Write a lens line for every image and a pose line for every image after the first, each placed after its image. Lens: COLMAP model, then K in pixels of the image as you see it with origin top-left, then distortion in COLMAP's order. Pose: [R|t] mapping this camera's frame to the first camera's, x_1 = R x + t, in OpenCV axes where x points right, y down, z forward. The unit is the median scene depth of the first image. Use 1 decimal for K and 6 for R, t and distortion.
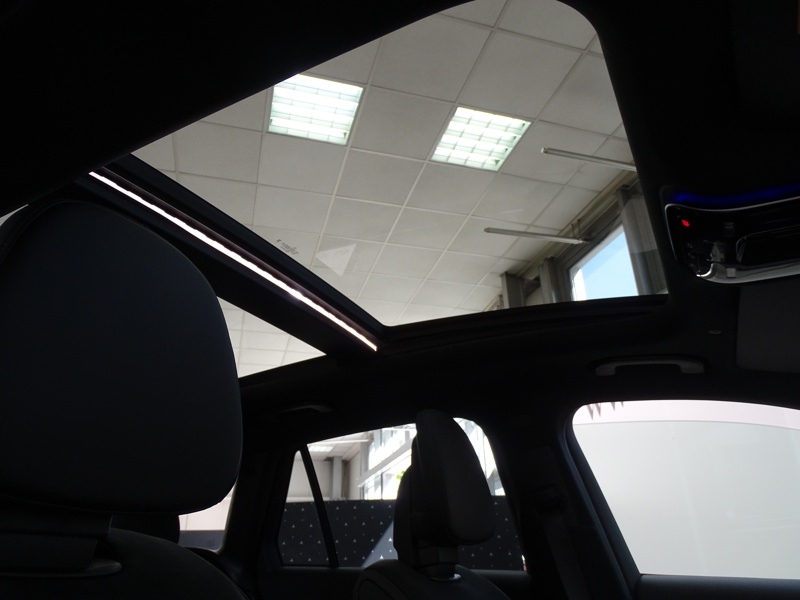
lens RADIAL K [[570.7, 0, 400.0], [0, 570.7, 300.0], [0, 0, 1]] dist [-0.003689, 0.001416]
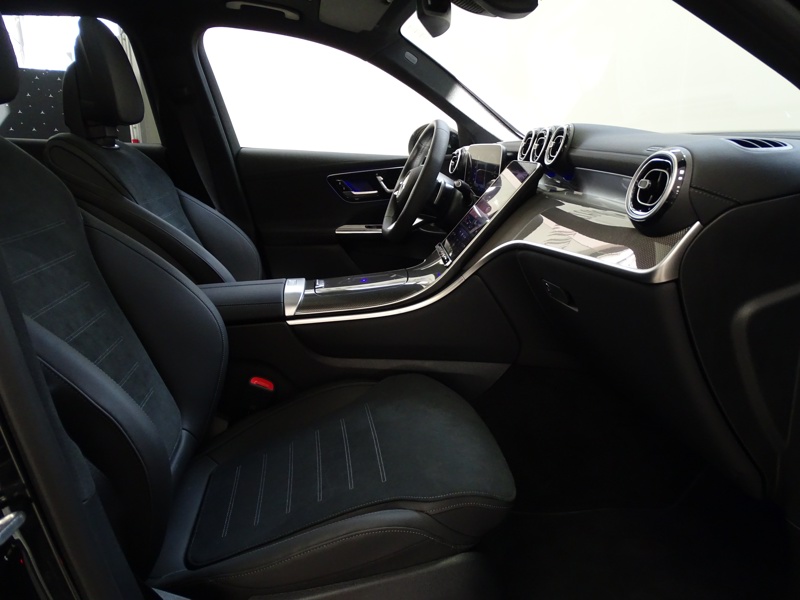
lens RADIAL K [[570.7, 0, 400.0], [0, 570.7, 300.0], [0, 0, 1]] dist [-0.003689, 0.001416]
pose [[0.811674, -0.126855, 0.570170, -0.183401], [-0.273702, 0.779738, 0.563113, -0.210961], [-0.516017, -0.613120, 0.598173, -0.452418]]
